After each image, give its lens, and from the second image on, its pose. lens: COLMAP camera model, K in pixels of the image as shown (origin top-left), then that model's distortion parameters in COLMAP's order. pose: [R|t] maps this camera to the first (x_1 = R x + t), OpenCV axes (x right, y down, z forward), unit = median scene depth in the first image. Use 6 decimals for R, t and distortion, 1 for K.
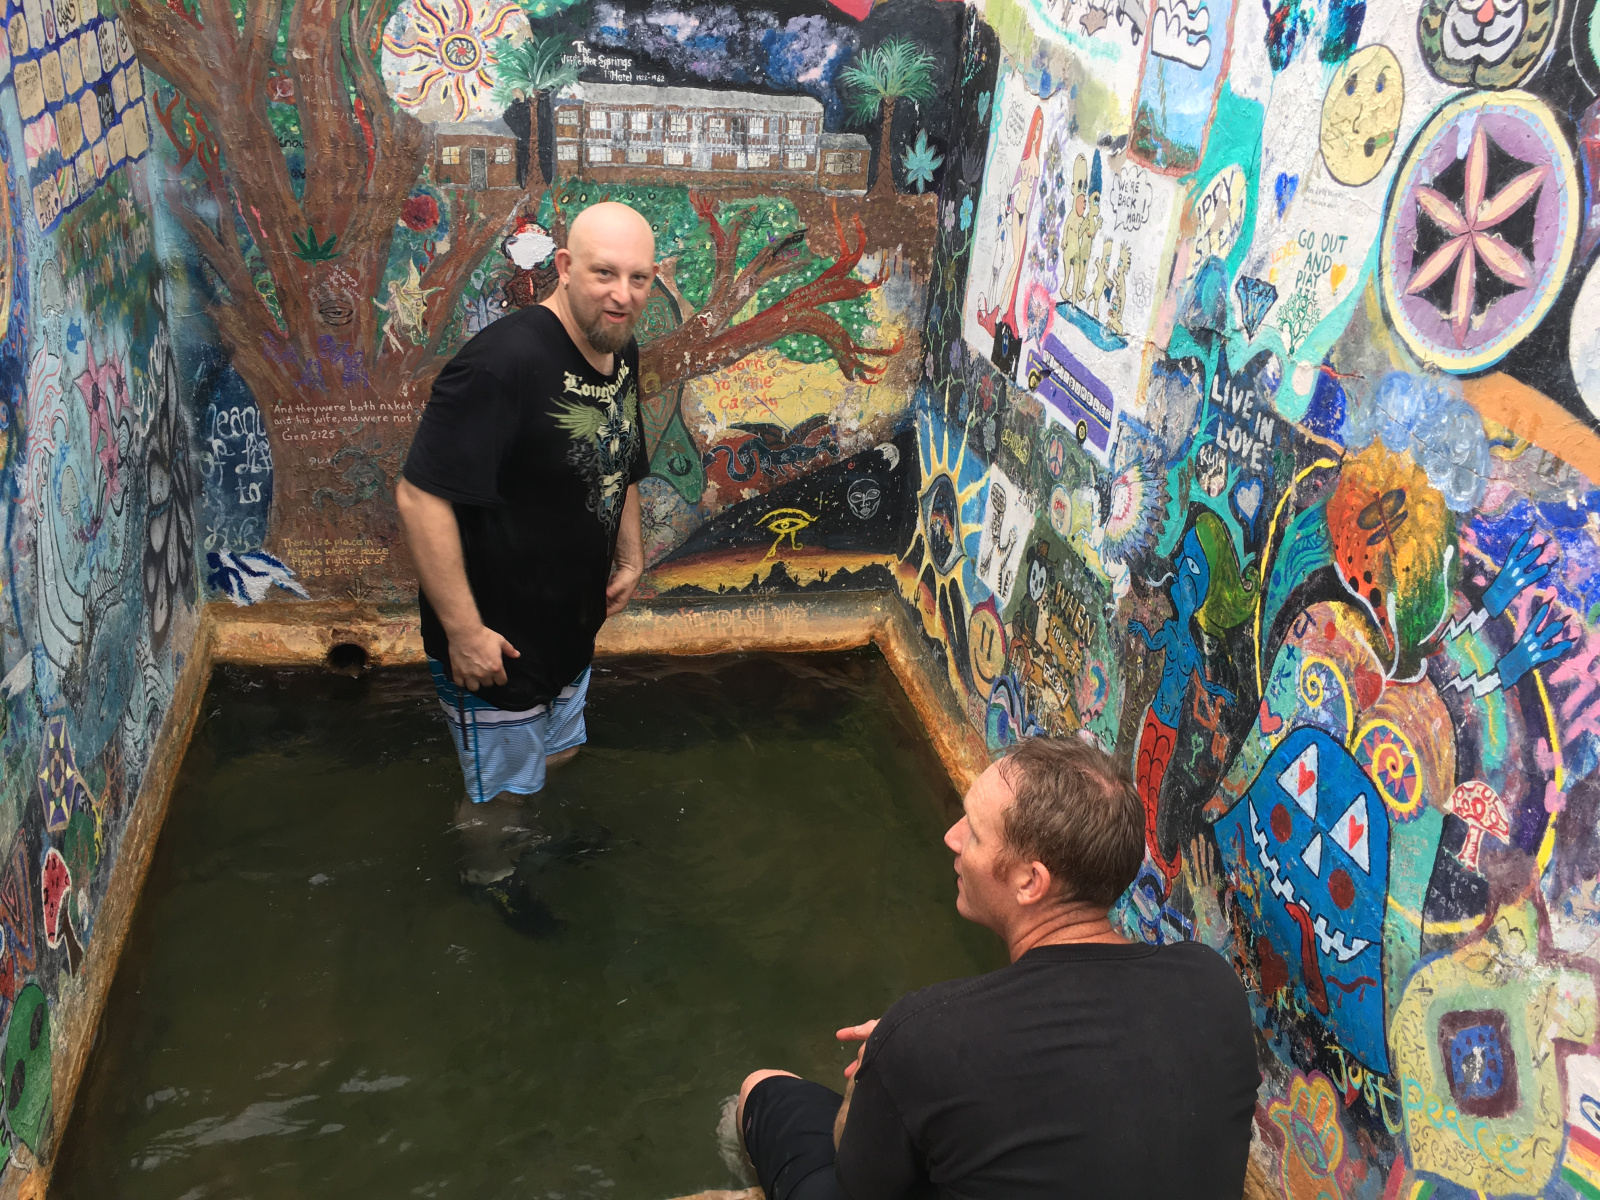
lens RADIAL K [[1329.7, 0, 793.5], [0, 1329.7, 589.3], [0, 0, 1]] dist [0.087595, -0.122759]
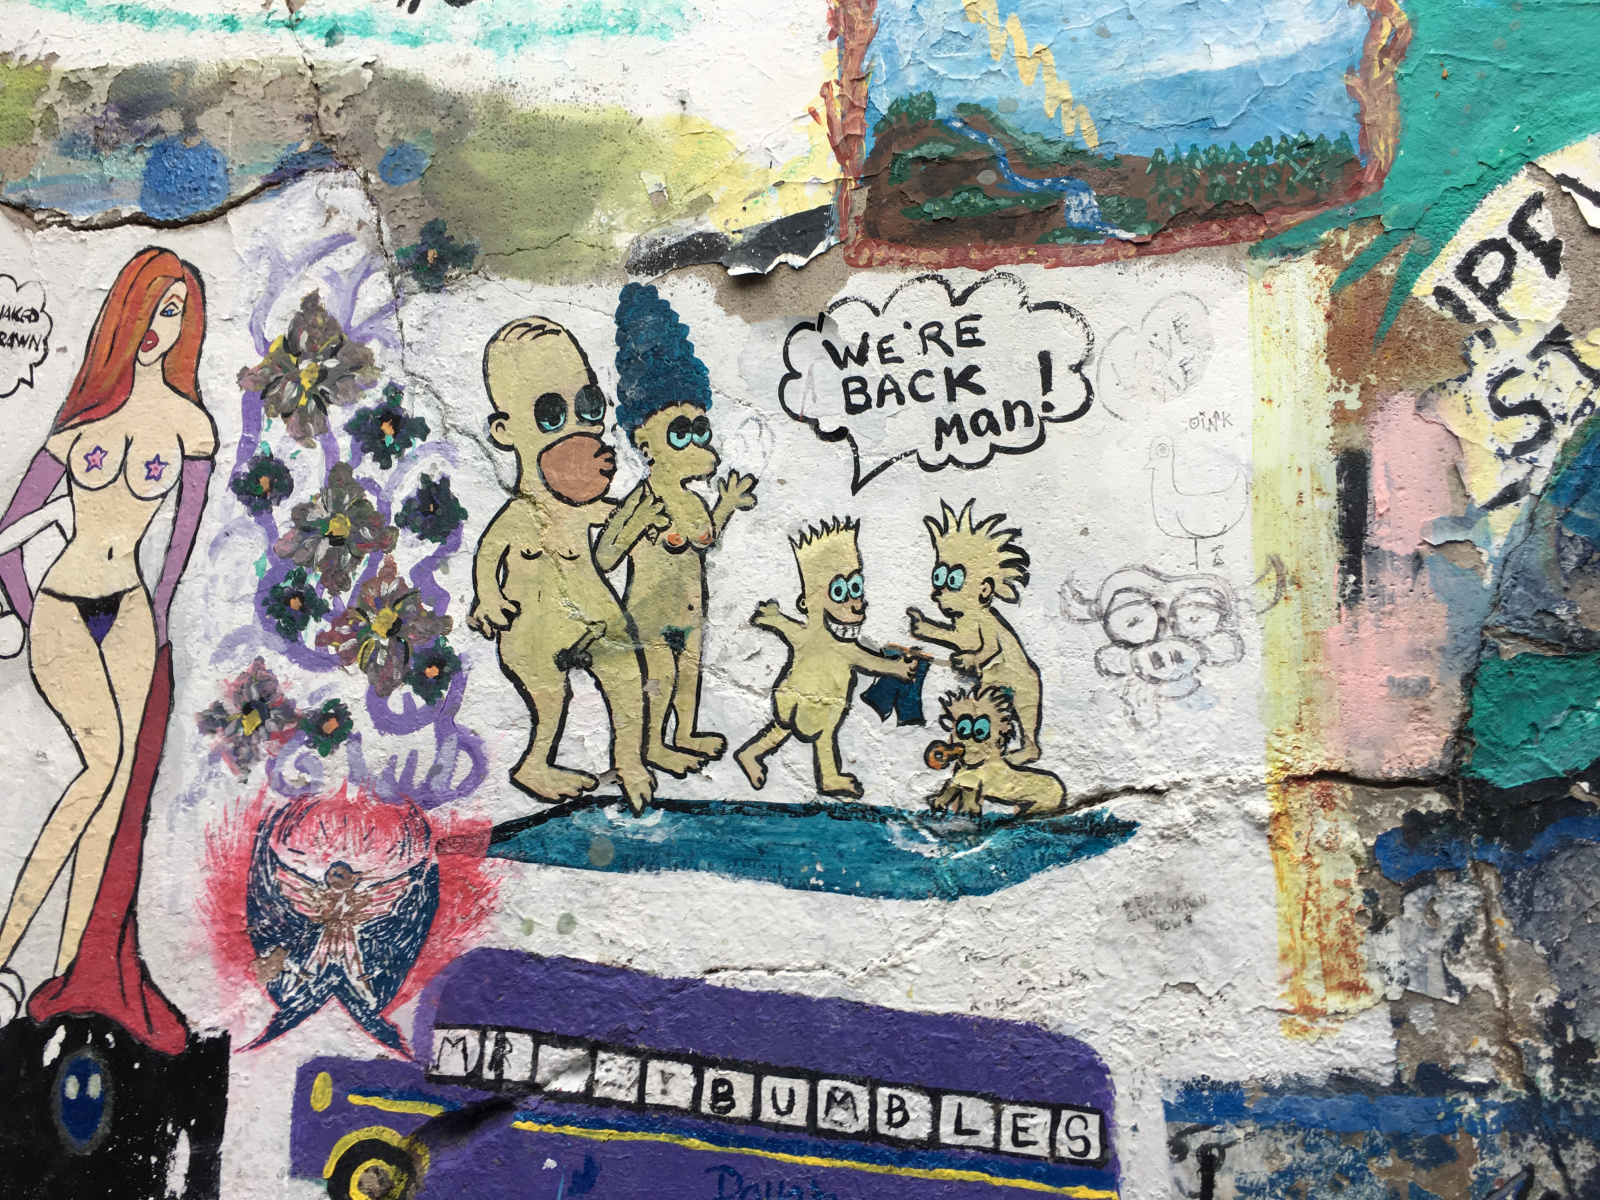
lens RADIAL K [[1329.7, 0, 793.5], [0, 1329.7, 589.3], [0, 0, 1]] dist [0.087595, -0.122759]
pose [[0.403689, 0.096181, 0.909826, -0.020495], [0.400749, 0.875391, -0.270353, -0.130965], [-0.822457, 0.473751, 0.314841, 0.692347]]
